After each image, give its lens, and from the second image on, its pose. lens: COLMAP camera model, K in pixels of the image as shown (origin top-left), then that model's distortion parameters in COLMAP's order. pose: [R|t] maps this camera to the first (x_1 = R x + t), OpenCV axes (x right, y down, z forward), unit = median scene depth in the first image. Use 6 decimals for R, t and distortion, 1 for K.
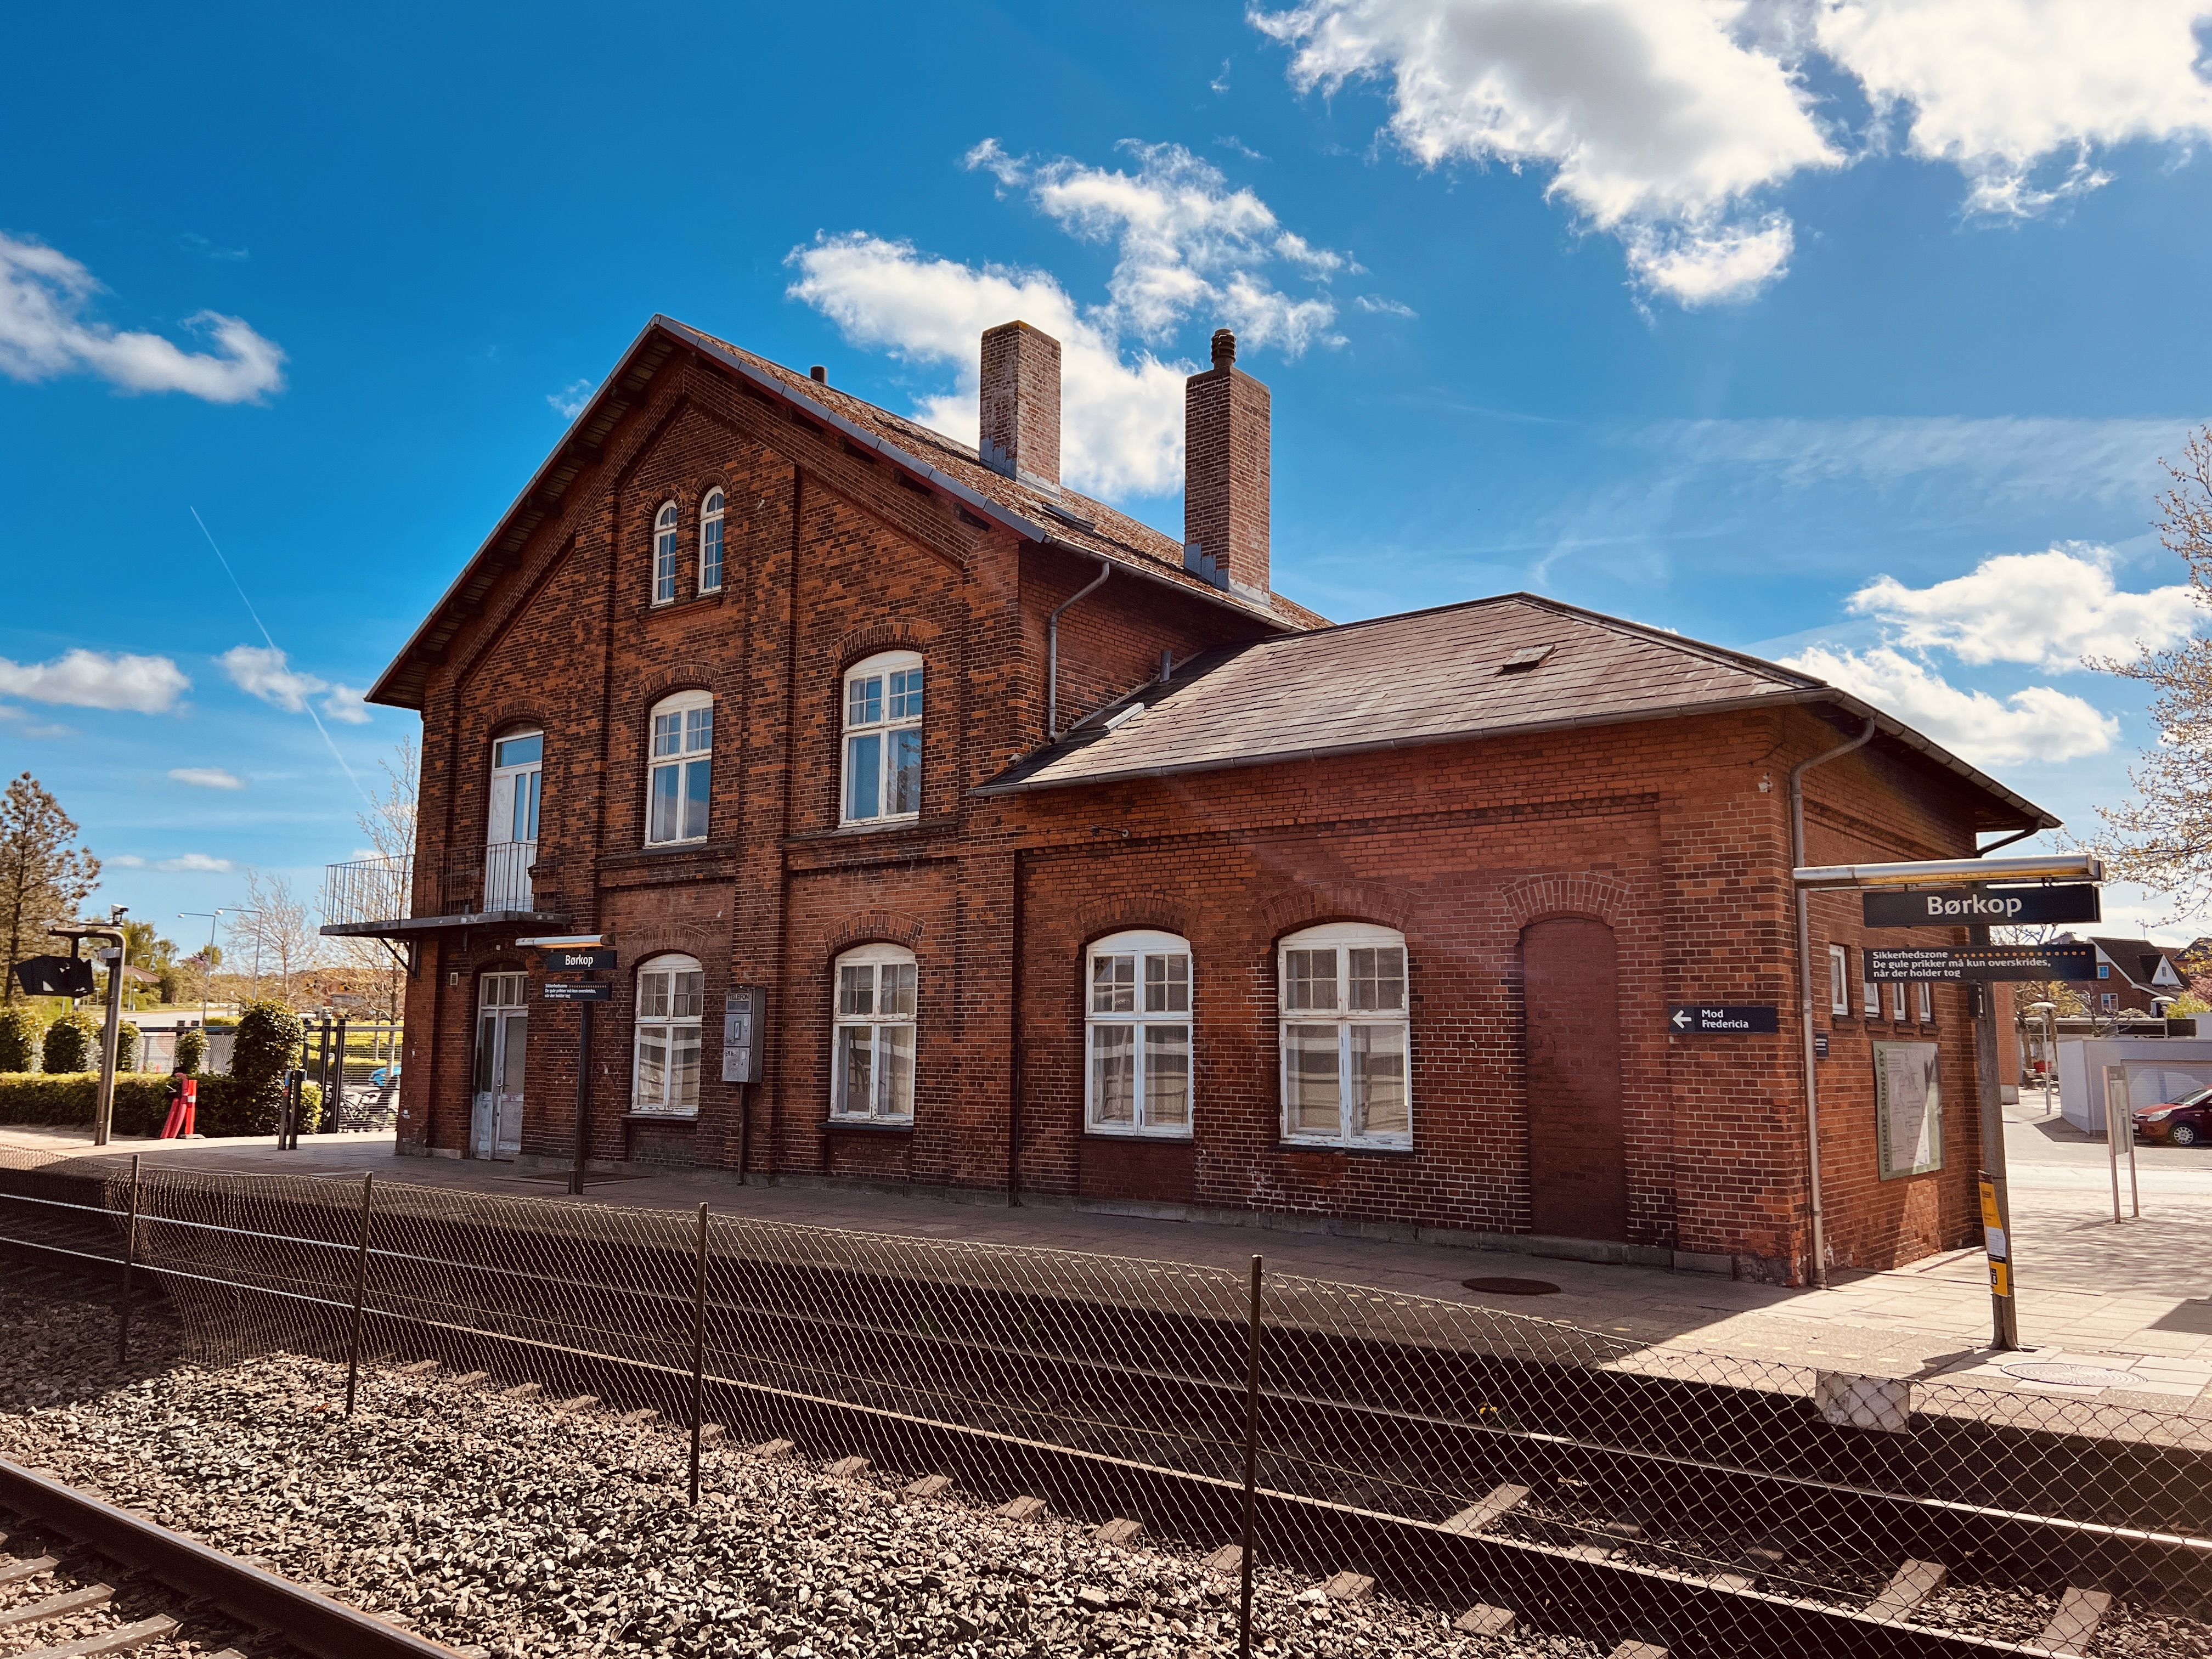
lens RADIAL K [[1651.5, 0, 1106.0], [0, 1651.5, 829.5], [0, 0, 1]] dist [0.079248, -0.106244]
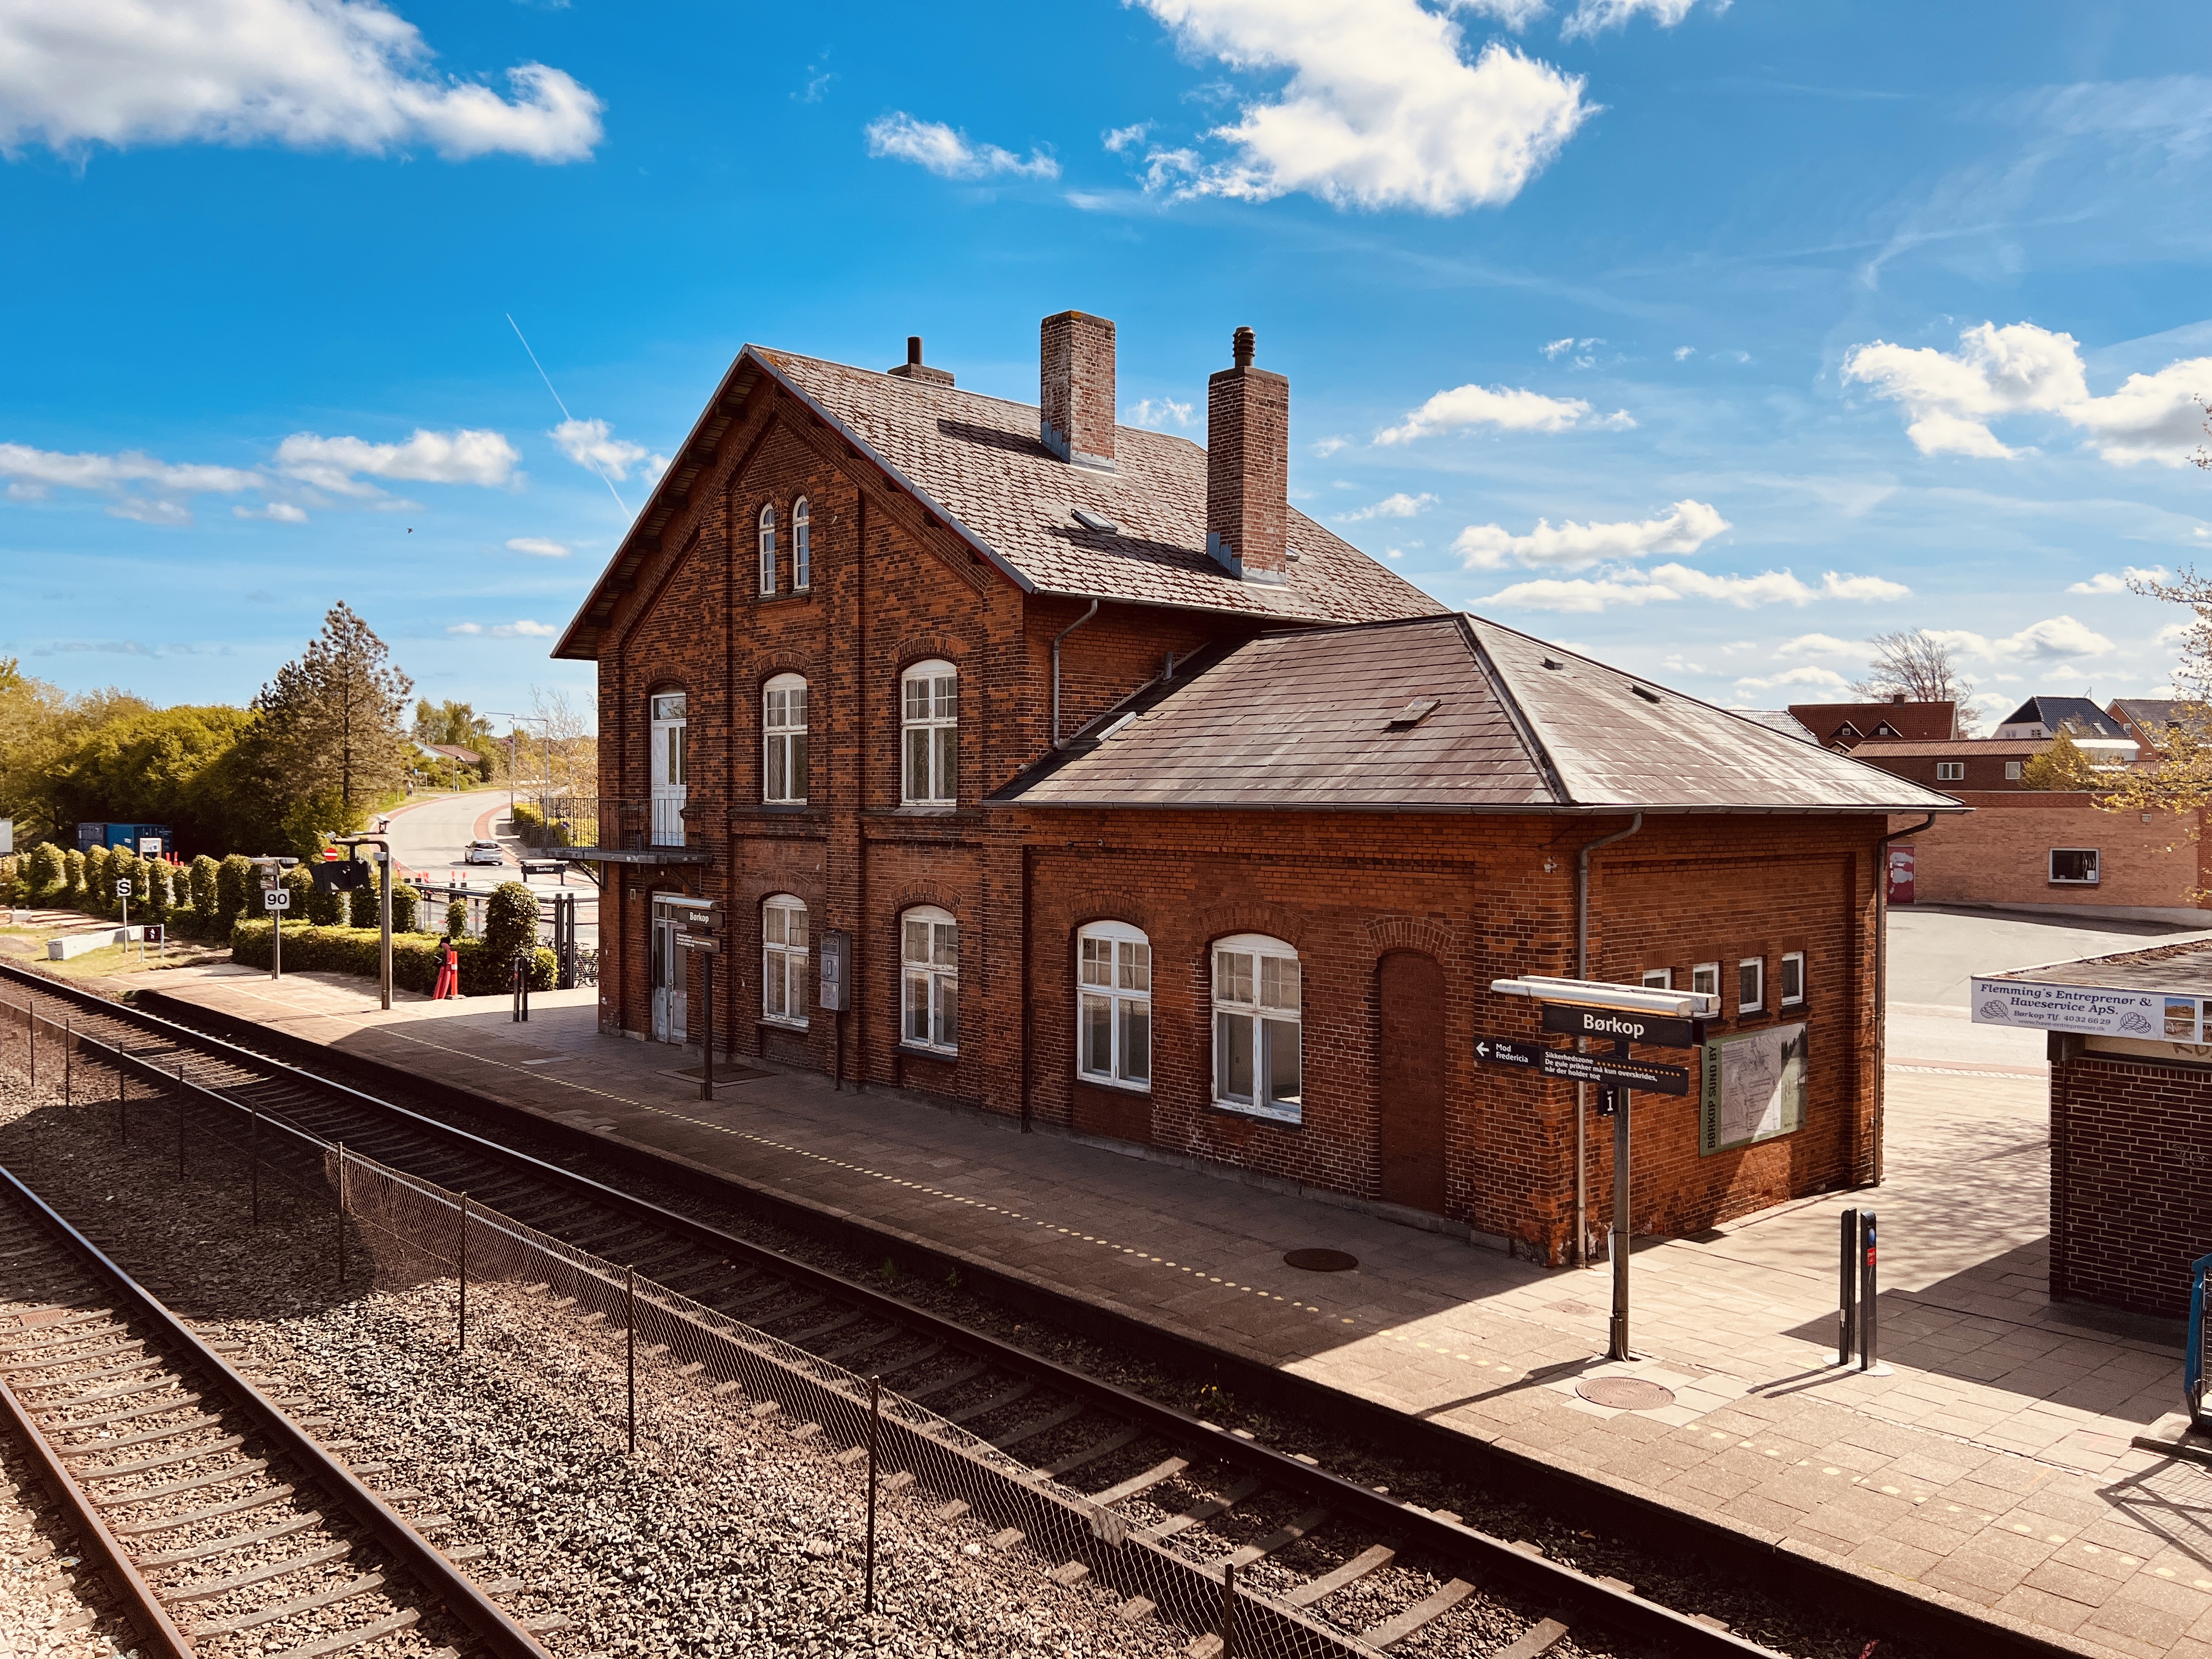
lens RADIAL K [[1648.0, 0, 1091.6], [0, 1648.0, 838.9], [0, 0, 1]] dist [0.110843, -0.167583]
pose [[0.985885, -0.000752, -0.167422, 0.174787], [0.026749, 0.987851, 0.153081, -0.155958], [0.165273, -0.155399, 0.973928, -0.148012]]
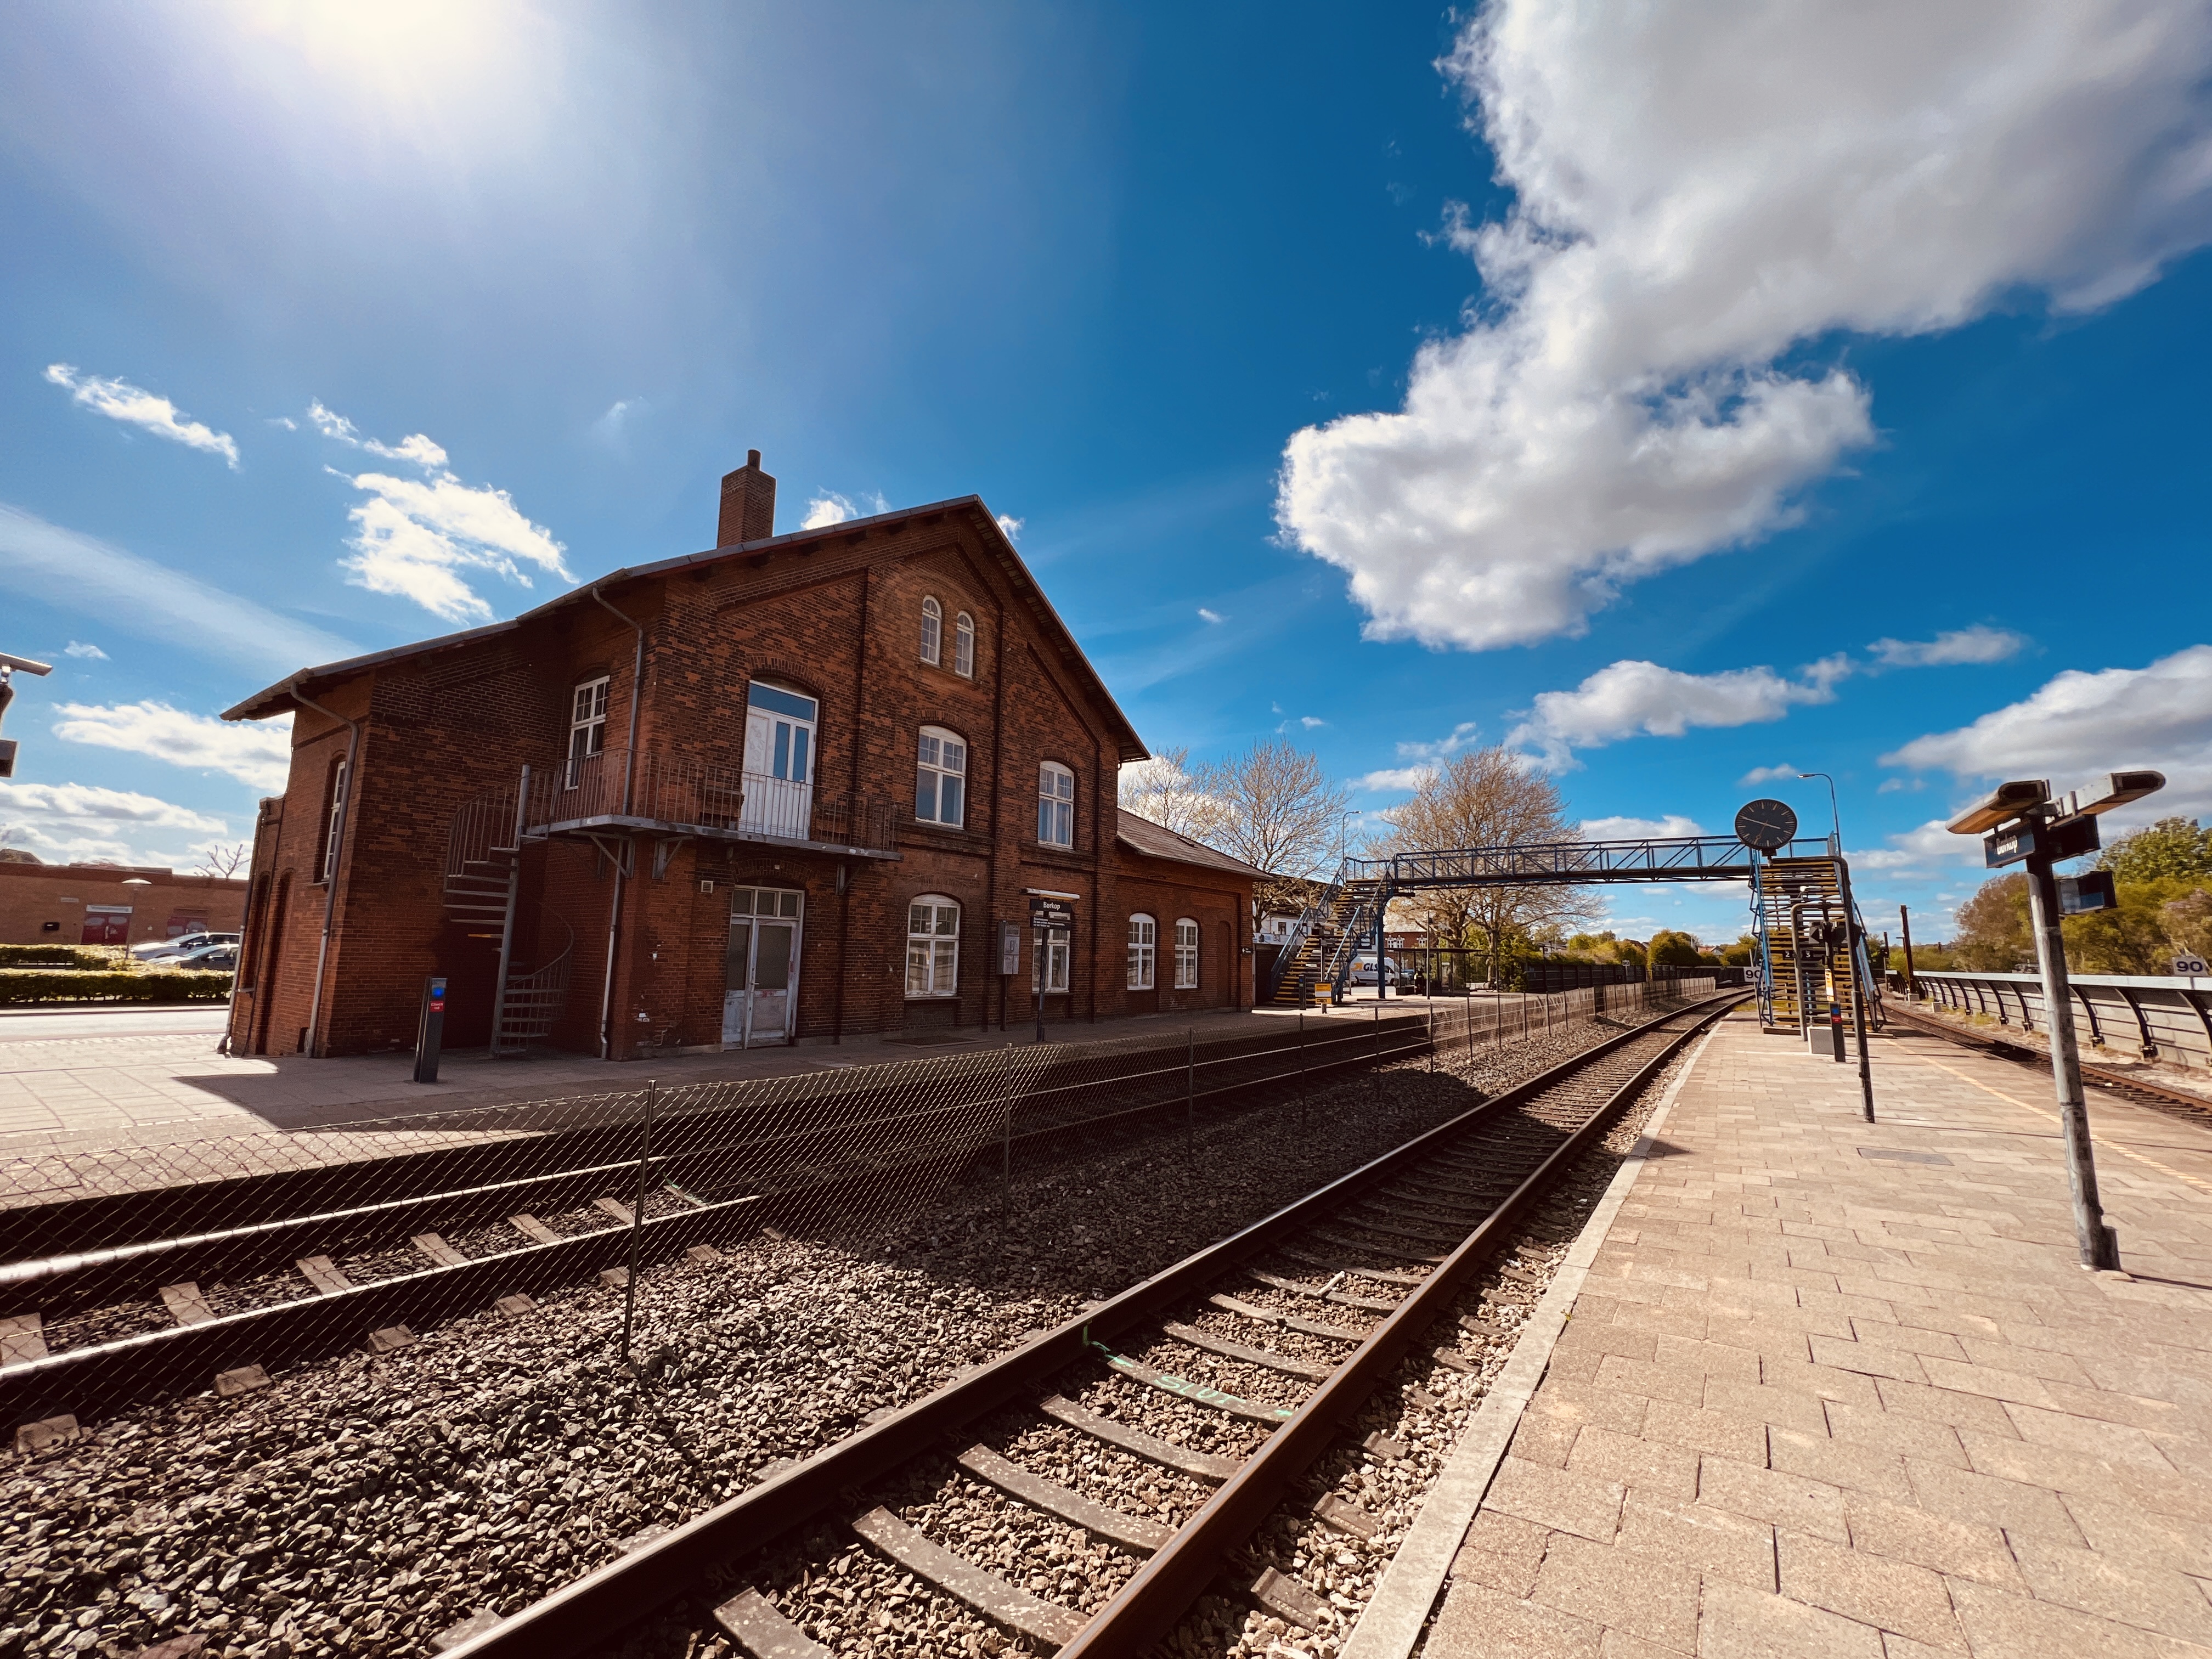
lens RADIAL K [[887.3, 0, 1086.0], [0, 887.3, 850.4], [0, 0, 1]] dist [0.016754, 0.000089]
pose [[-0.020189, 0.109371, 0.993796, -1.187202], [-0.155041, 0.981632, -0.111182, 0.113393], [-0.987702, -0.156324, -0.002861, 0.936835]]
